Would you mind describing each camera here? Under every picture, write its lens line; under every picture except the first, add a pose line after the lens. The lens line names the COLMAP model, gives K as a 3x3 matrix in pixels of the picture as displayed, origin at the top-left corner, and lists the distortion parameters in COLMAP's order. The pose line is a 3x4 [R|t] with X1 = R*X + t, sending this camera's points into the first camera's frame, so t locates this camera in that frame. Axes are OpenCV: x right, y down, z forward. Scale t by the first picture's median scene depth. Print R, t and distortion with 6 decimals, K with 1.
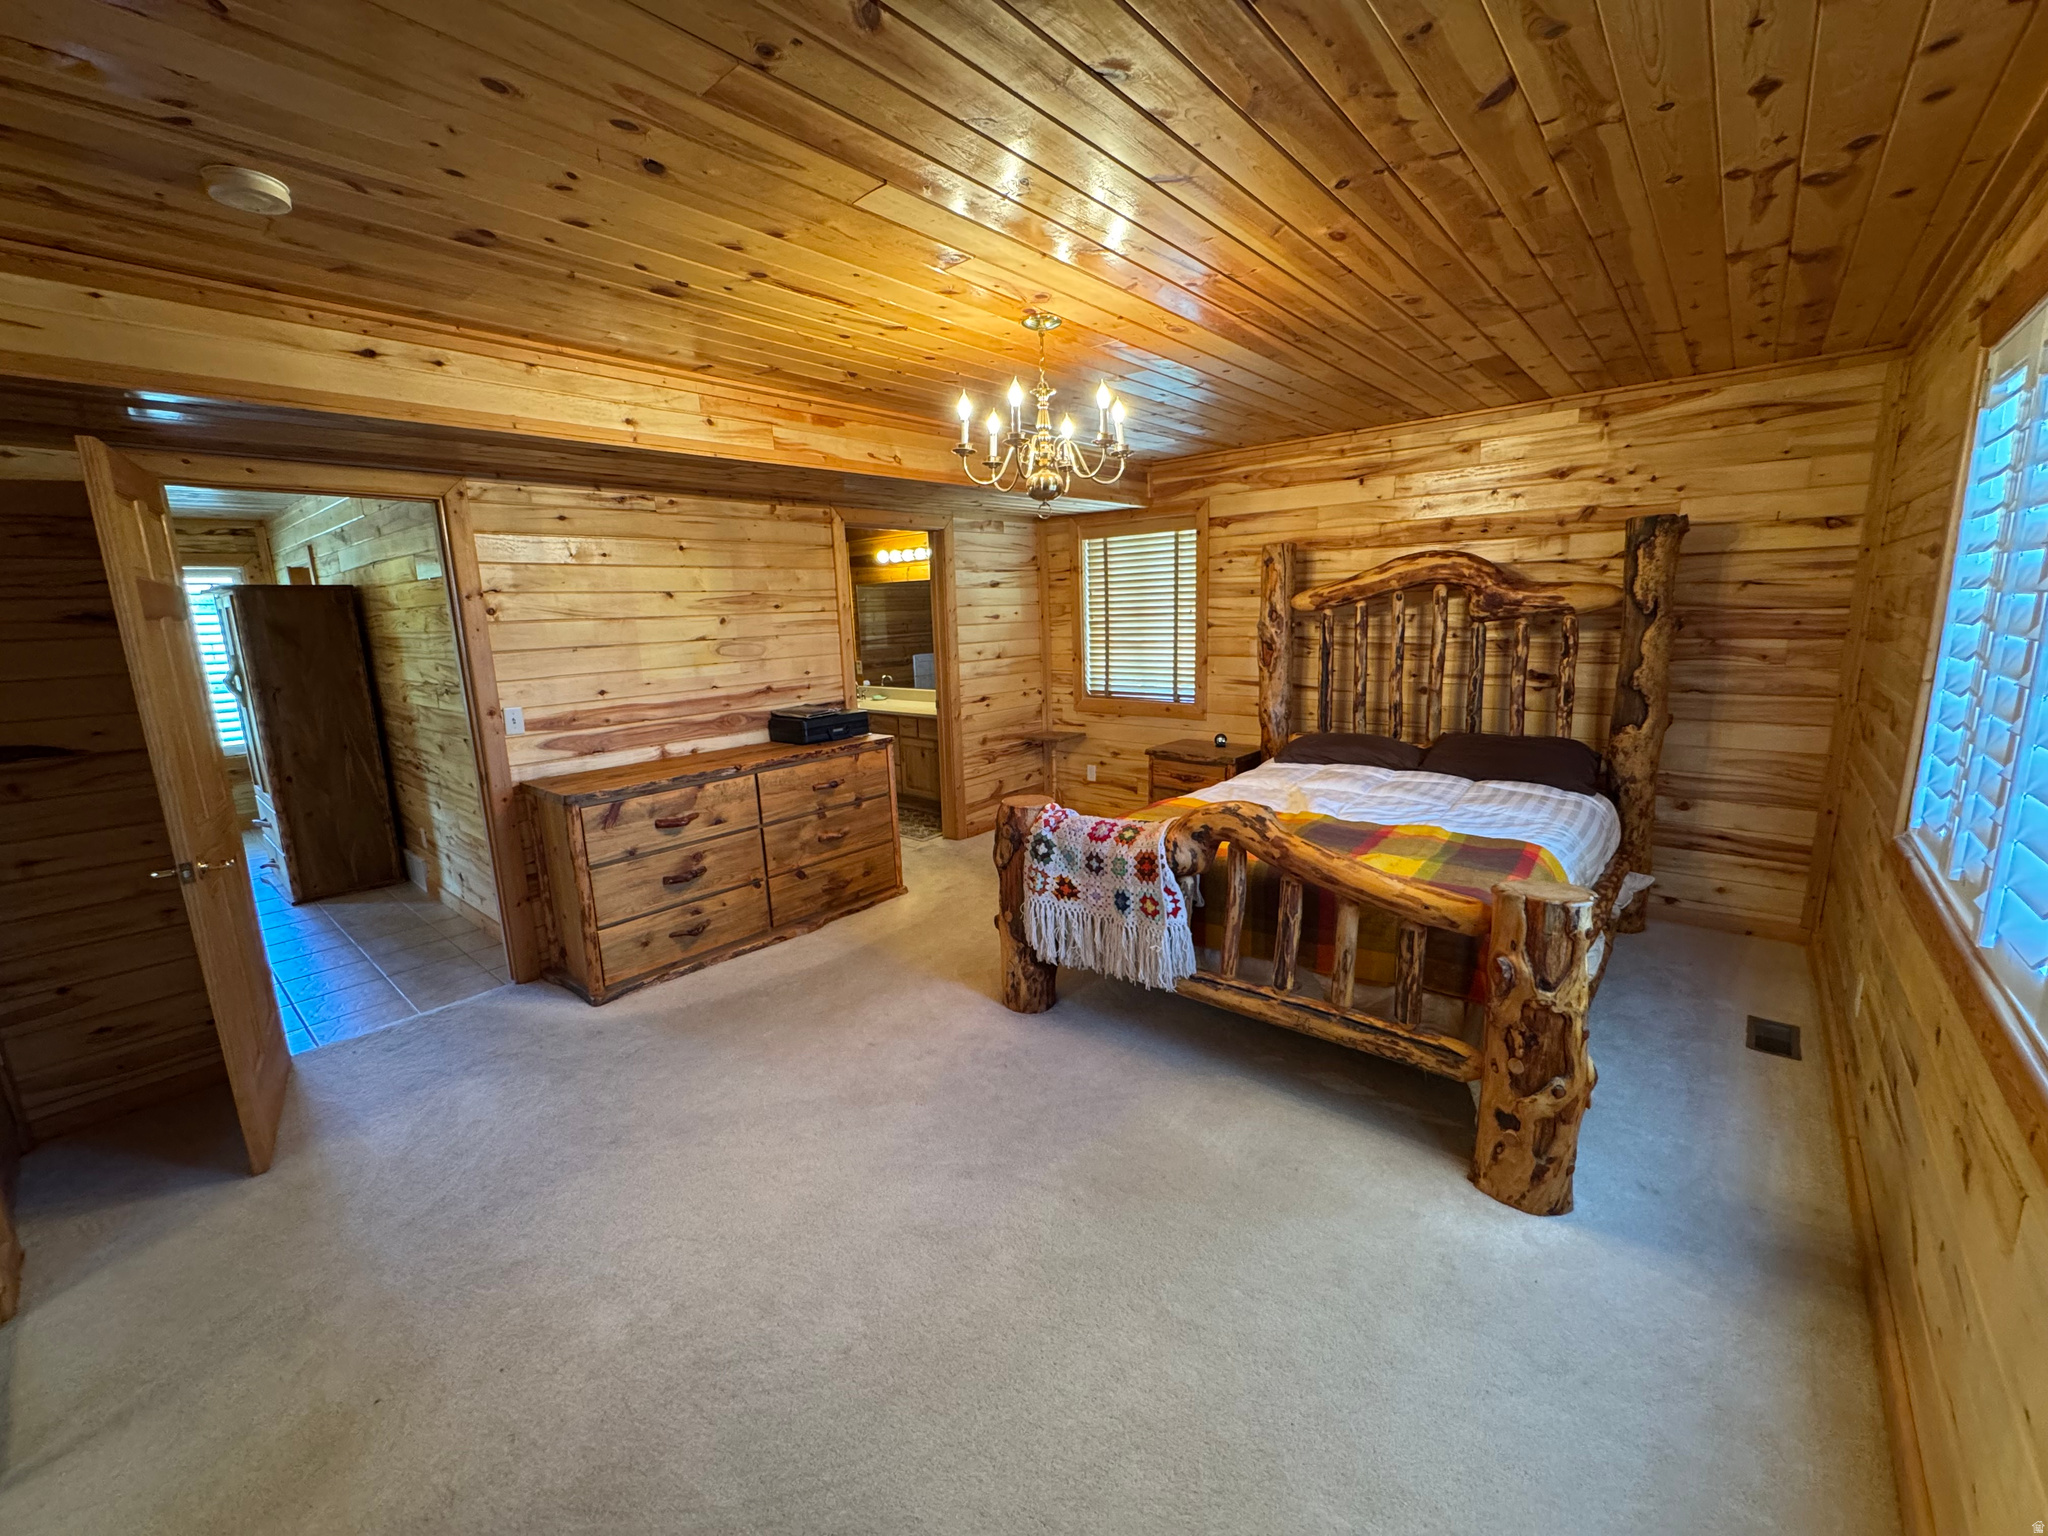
lens RADIAL K [[819.9, 0, 1016.0], [0, 819.9, 764.6], [0, 0, 1]] dist [-0.003618, 0.000906]
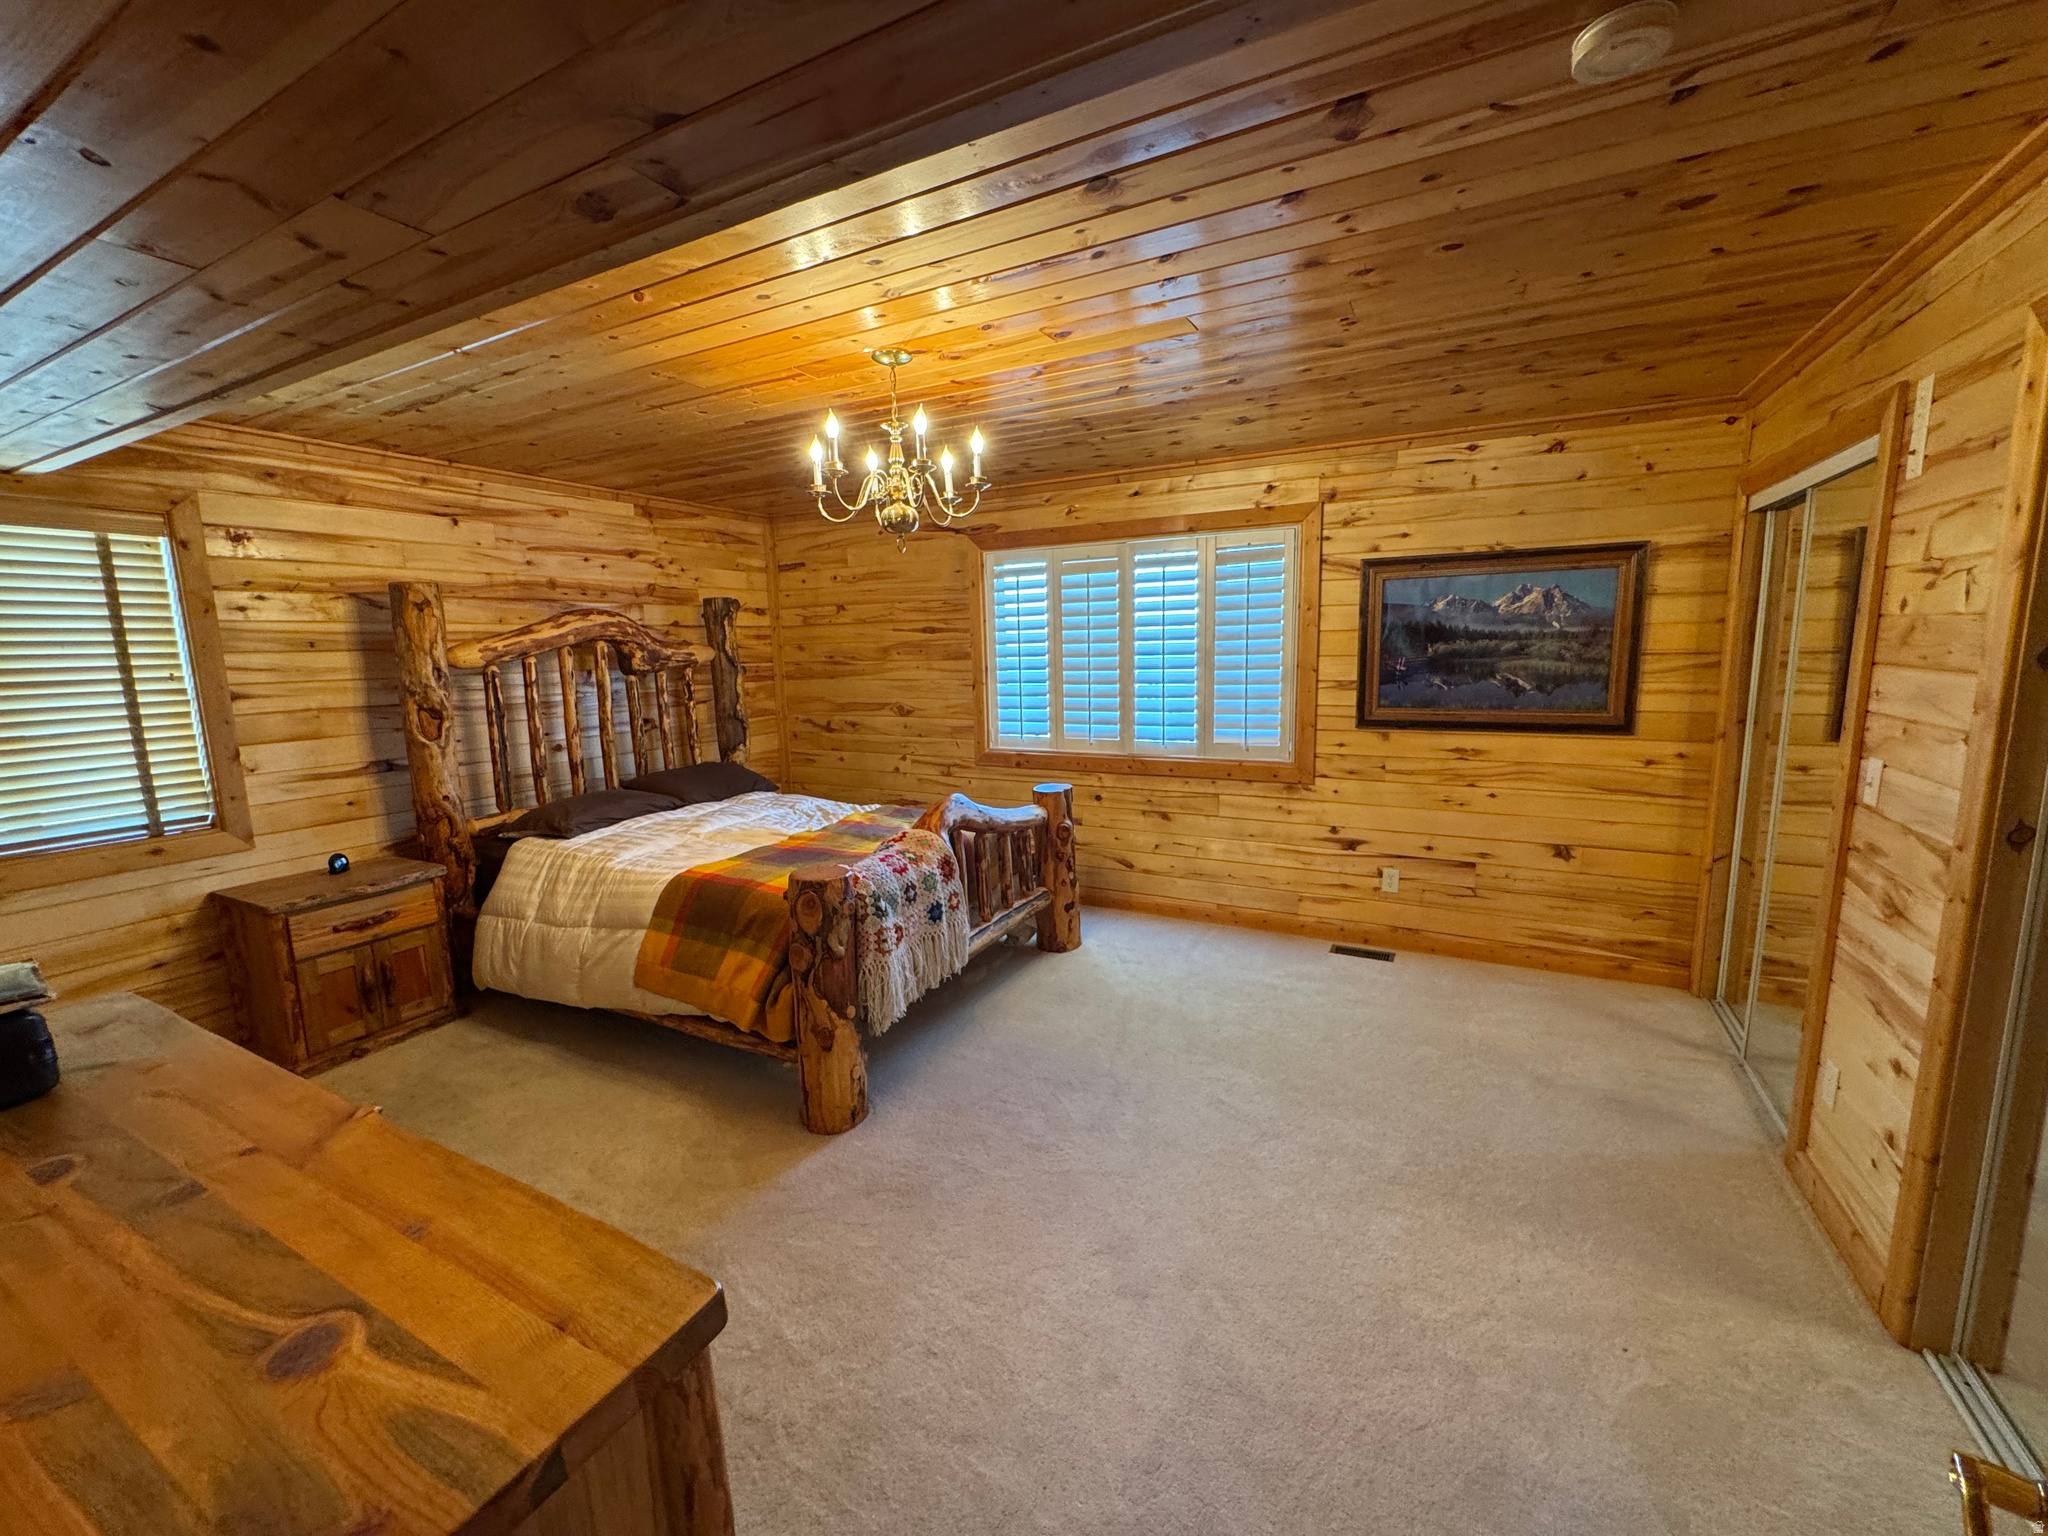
lens RADIAL K [[819.9, 0, 1022.0], [0, 819.9, 765.6], [0, 0, 1]] dist [-0.003618, 0.000906]
pose [[-0.226798, -0.107858, 0.967951, -0.628406], [0.212375, 0.964456, 0.157229, -0.113509], [-0.950505, 0.241228, -0.195830, 0.714306]]
